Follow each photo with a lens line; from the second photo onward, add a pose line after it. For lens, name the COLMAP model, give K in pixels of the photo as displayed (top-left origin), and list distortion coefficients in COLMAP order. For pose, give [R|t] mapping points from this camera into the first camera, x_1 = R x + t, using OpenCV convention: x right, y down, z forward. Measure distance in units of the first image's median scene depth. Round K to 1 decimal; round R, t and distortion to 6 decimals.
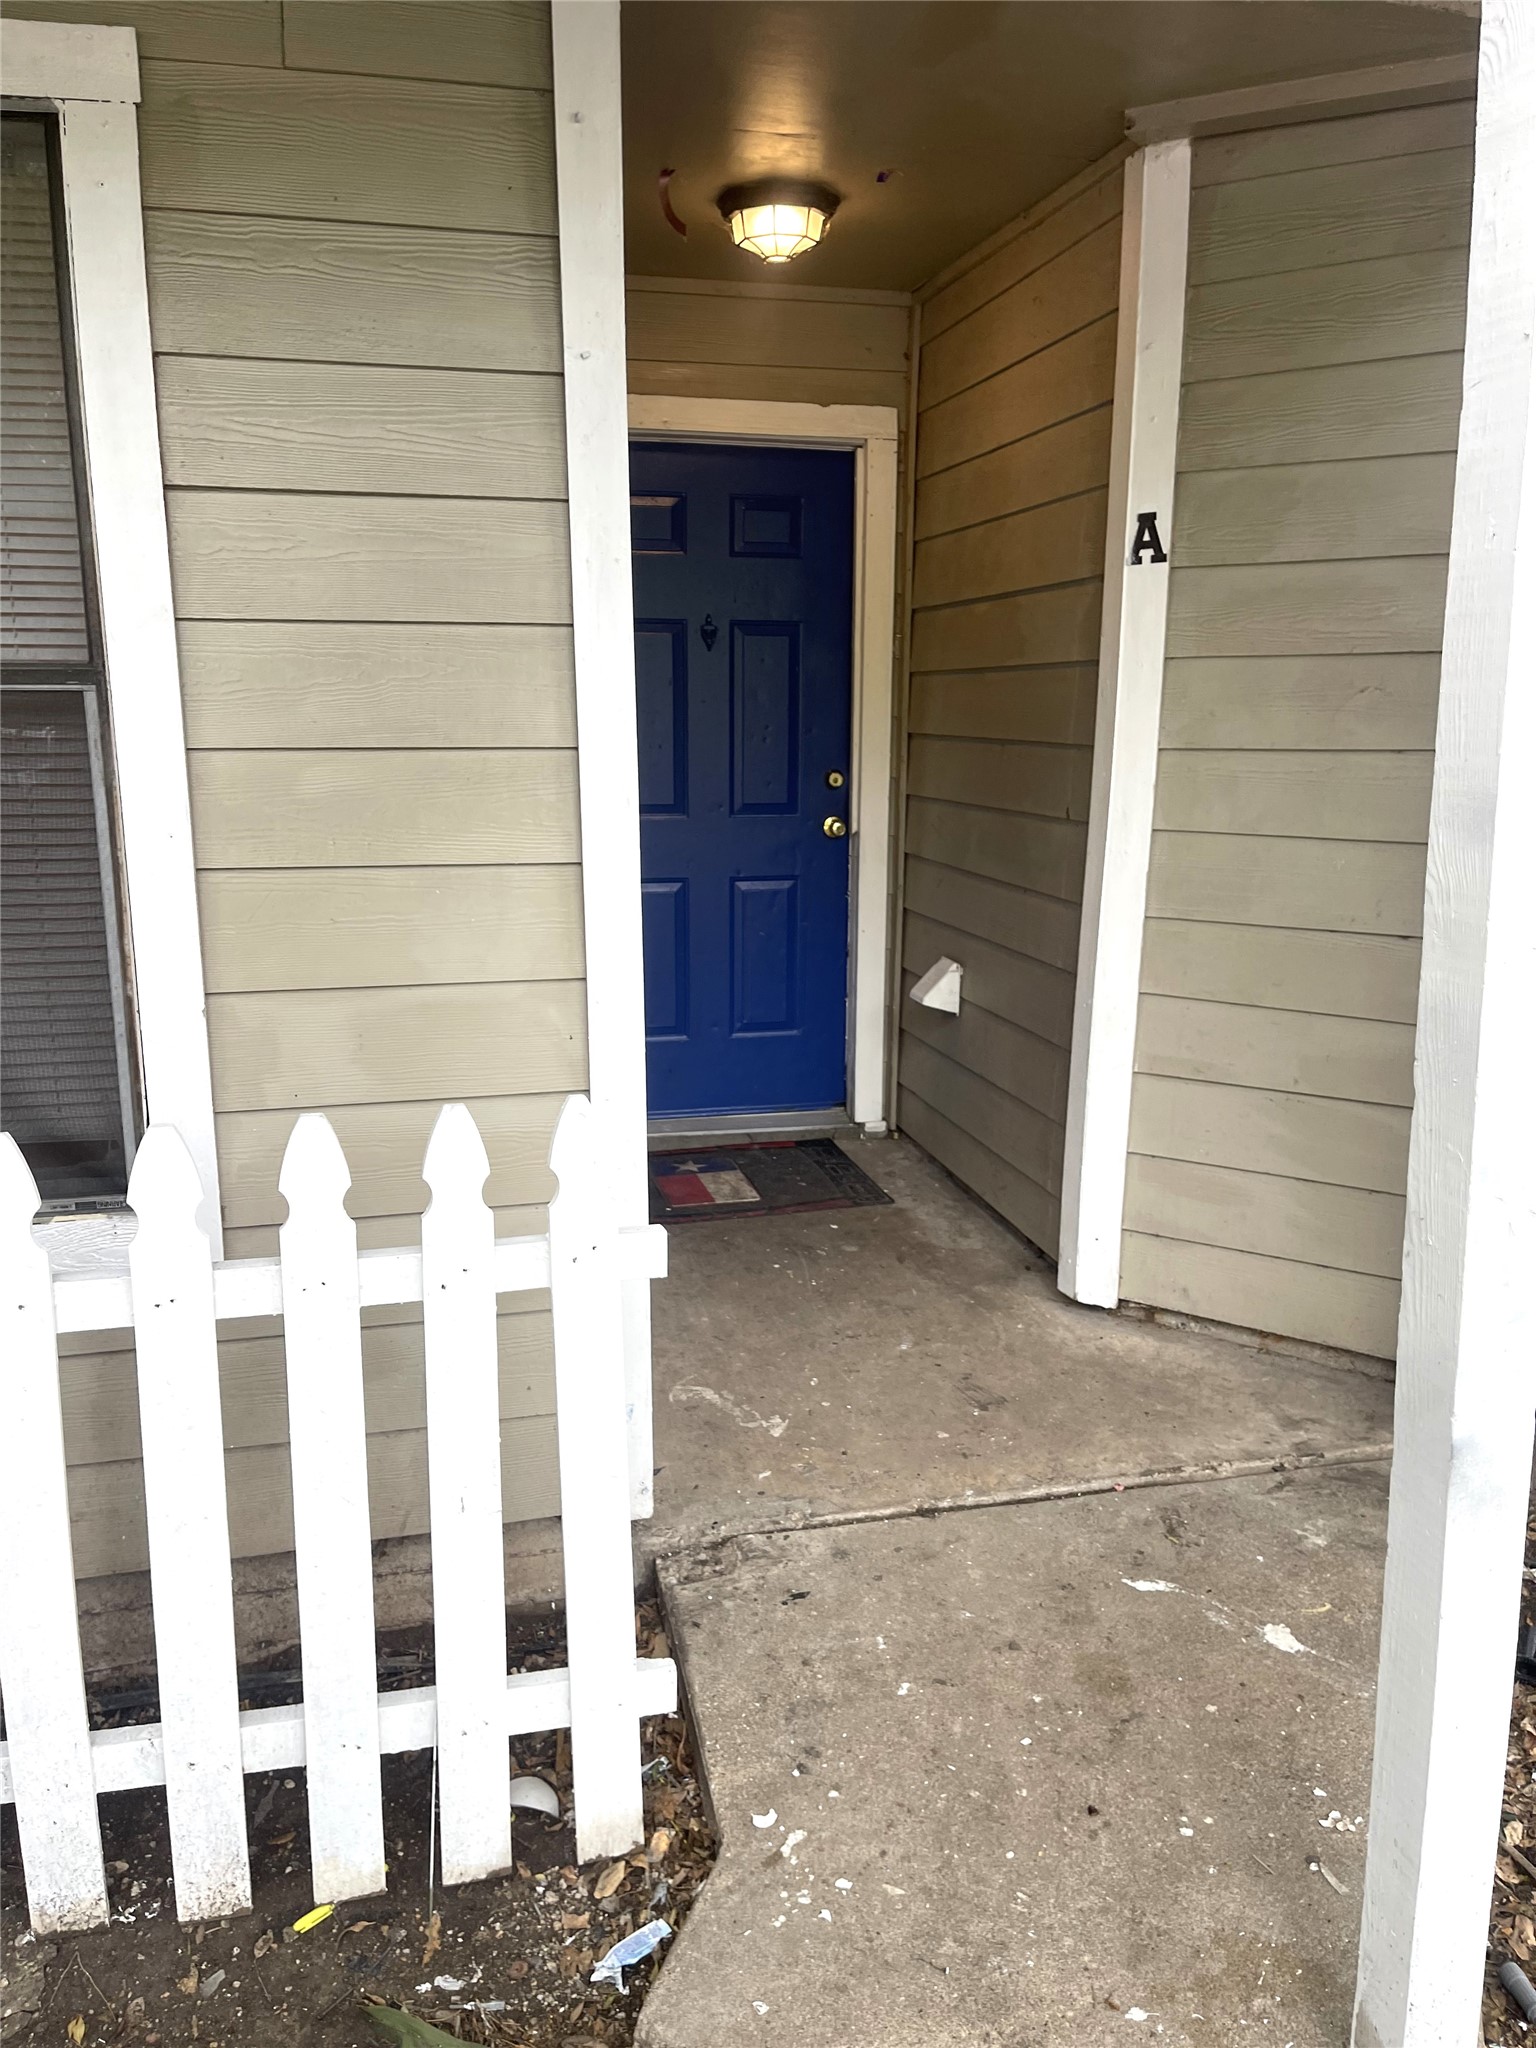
lens RADIAL K [[1546.9, 0, 748.8], [0, 1546.9, 1018.9], [0, 0, 1]] dist [0.043900, -0.028764]
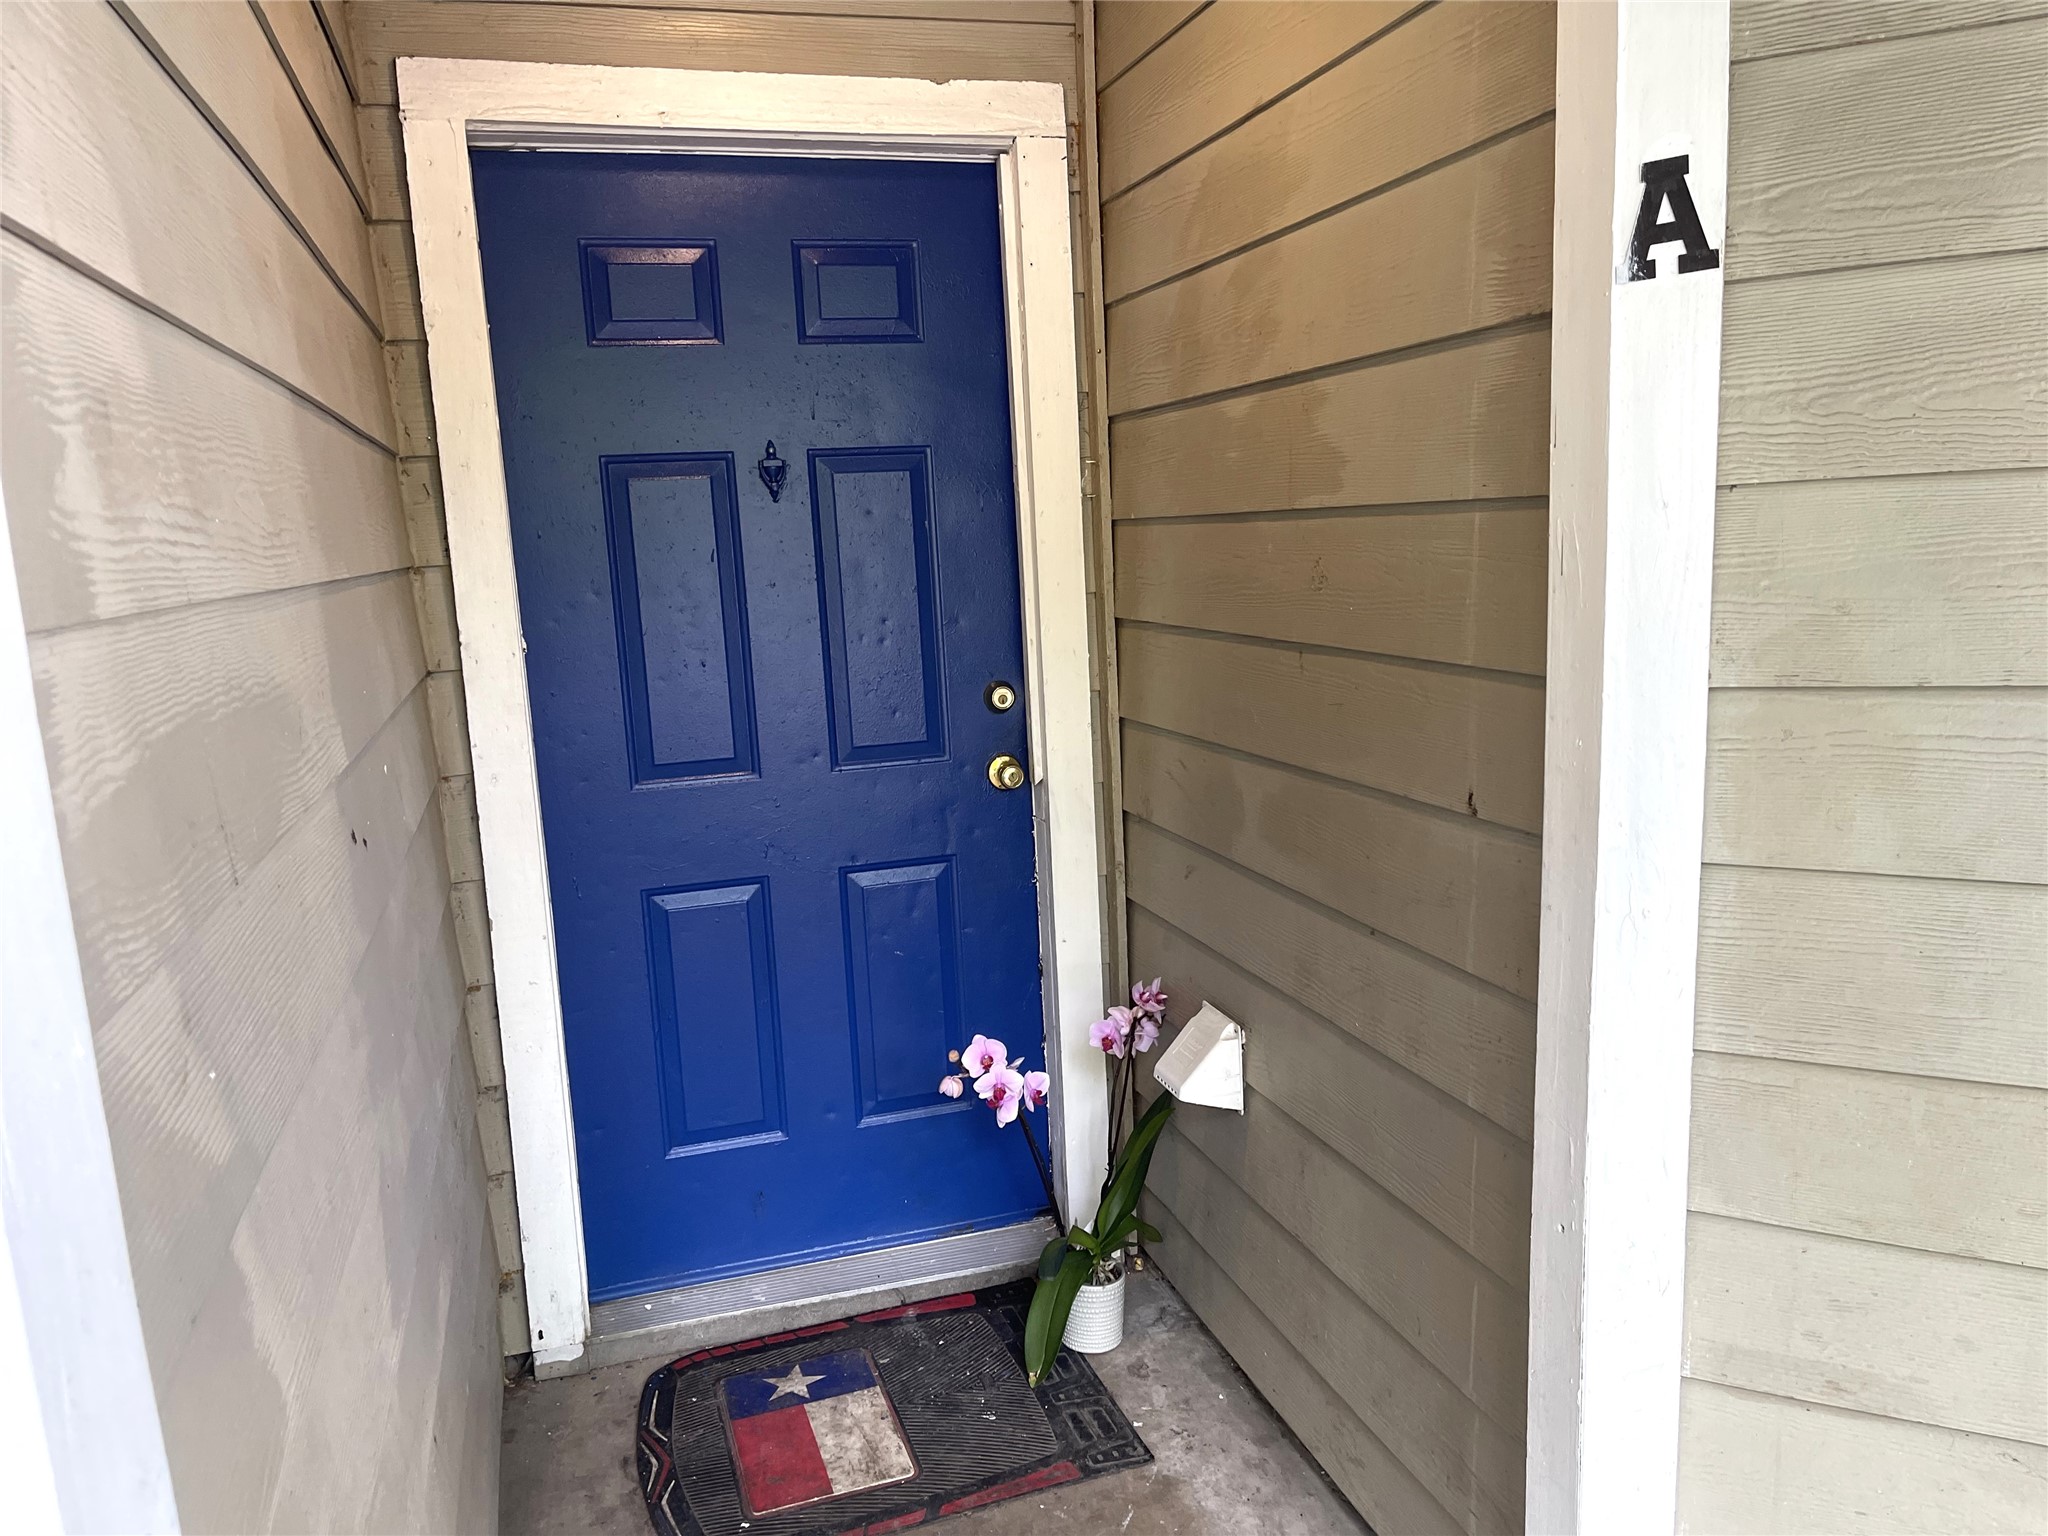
lens RADIAL K [[1546.9, 0, 1037.1], [0, 1546.9, 788.2], [0, 0, 1]] dist [0.043900, -0.028764]
pose [[0.995908, -0.064259, 0.063552, 0.036510], [0.066291, 0.997337, -0.030395, -0.127010], [-0.061430, 0.034484, 0.997516, 0.498197]]
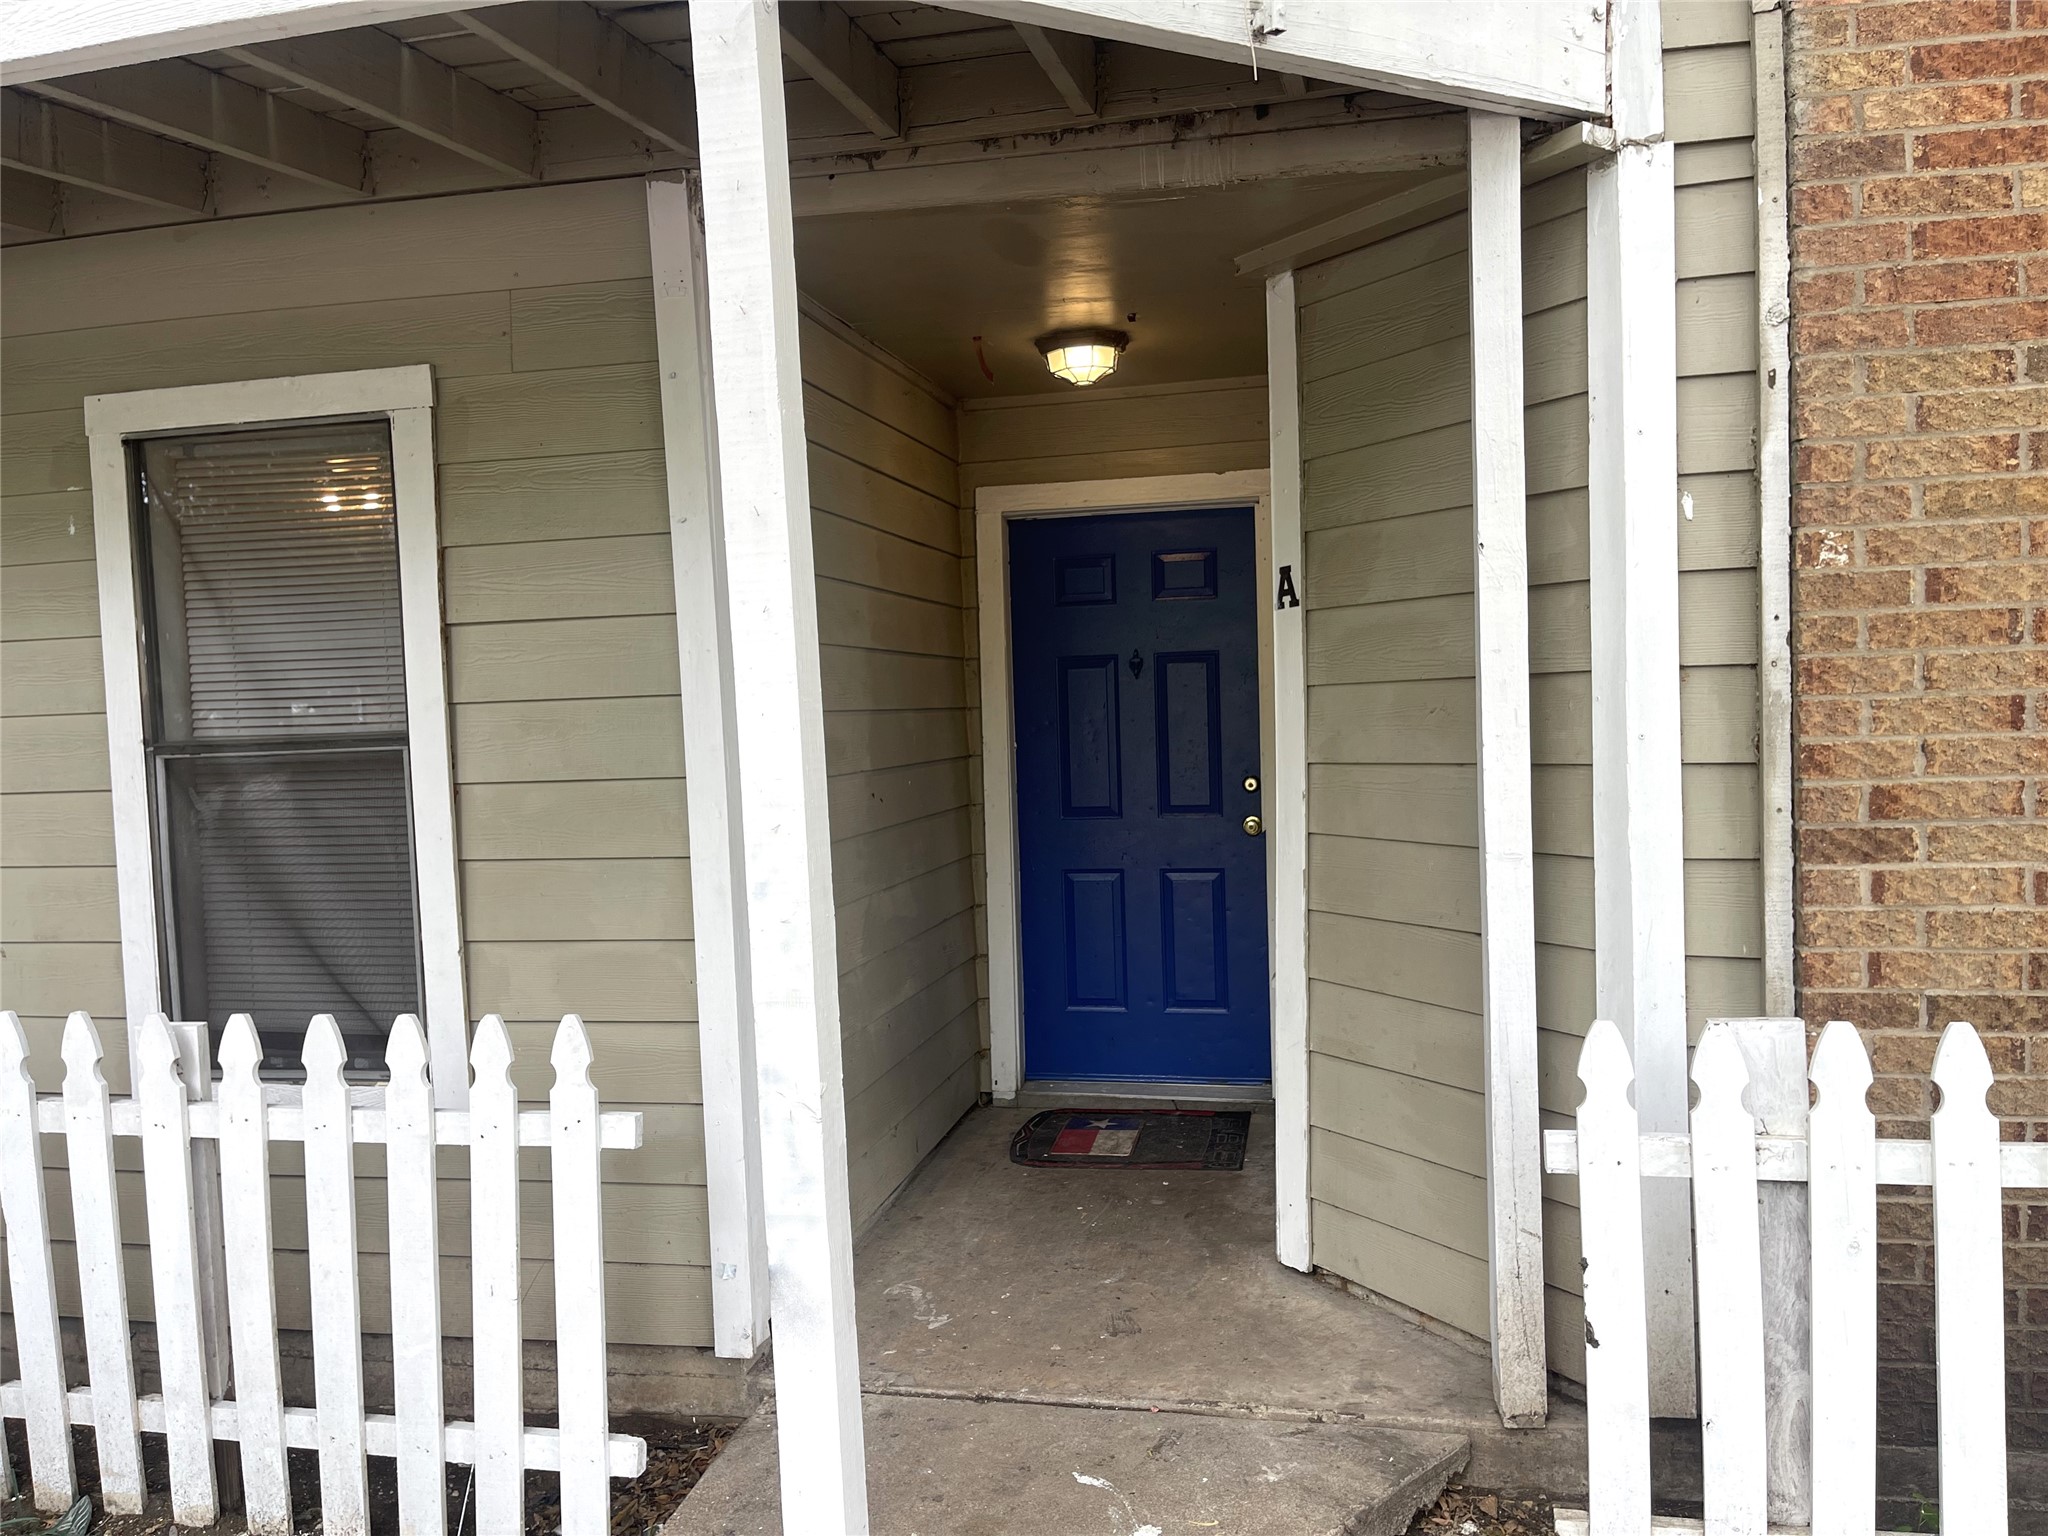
lens RADIAL K [[1546.9, 0, 1023.5], [0, 1546.9, 801.0], [0, 0, 1]] dist [0.043900, -0.028764]
pose [[0.900373, -0.005851, -0.435079, 0.501729], [-0.052870, 0.991030, -0.122738, 0.003874], [0.431895, 0.133513, 0.891987, -0.090063]]
